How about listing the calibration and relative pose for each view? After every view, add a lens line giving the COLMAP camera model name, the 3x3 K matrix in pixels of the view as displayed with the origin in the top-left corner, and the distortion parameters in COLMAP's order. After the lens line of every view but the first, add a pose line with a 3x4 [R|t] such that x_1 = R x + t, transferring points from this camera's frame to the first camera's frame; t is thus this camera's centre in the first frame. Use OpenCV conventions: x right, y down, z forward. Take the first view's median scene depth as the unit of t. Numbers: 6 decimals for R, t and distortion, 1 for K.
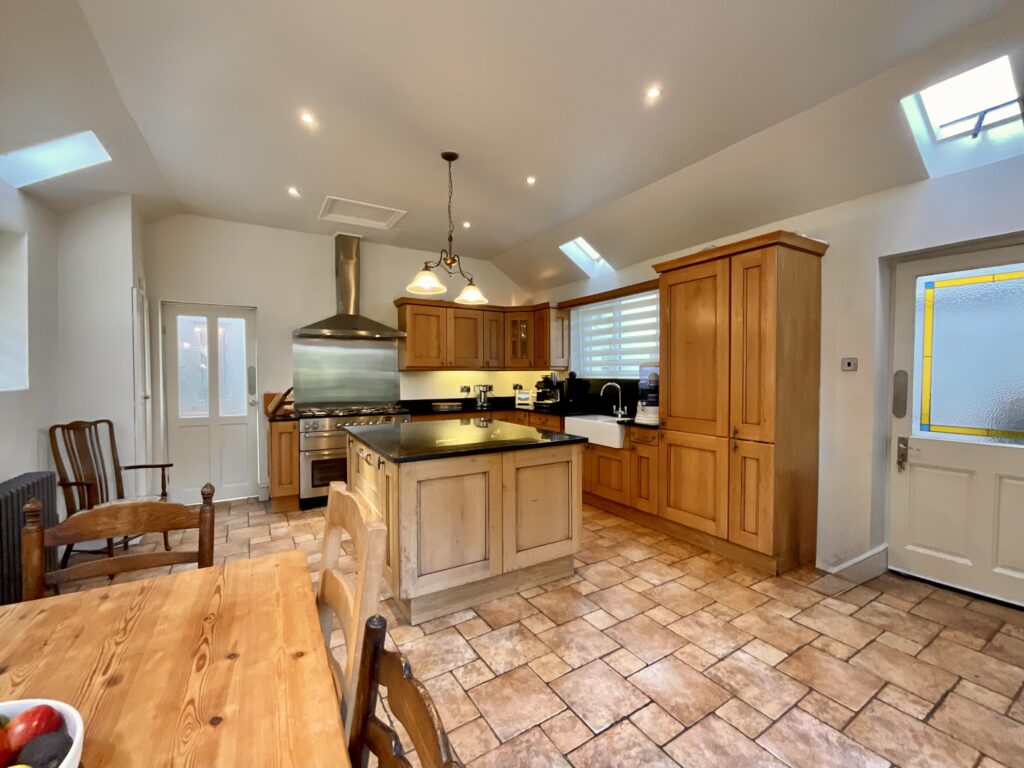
lens RADIAL K [[416.5, 0, 519.3], [0, 416.5, 380.1], [0, 0, 1]] dist [-0.002748, 0.000395]
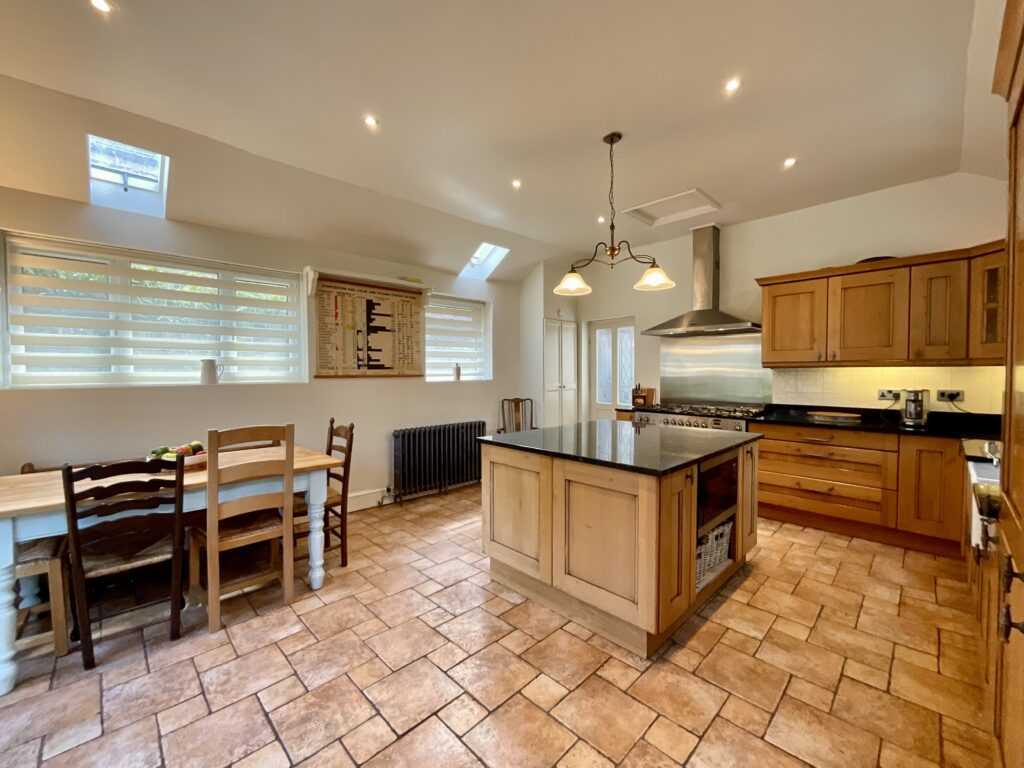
lens RADIAL K [[416.5, 0, 519.4], [0, 416.5, 384.2], [0, 0, 1]] dist [-0.002748, 0.000395]
pose [[0.239186, 0.032136, -0.970442, 0.795275], [-0.012729, 0.999470, 0.029960, -0.017148], [0.970890, 0.005187, 0.239468, 0.663424]]
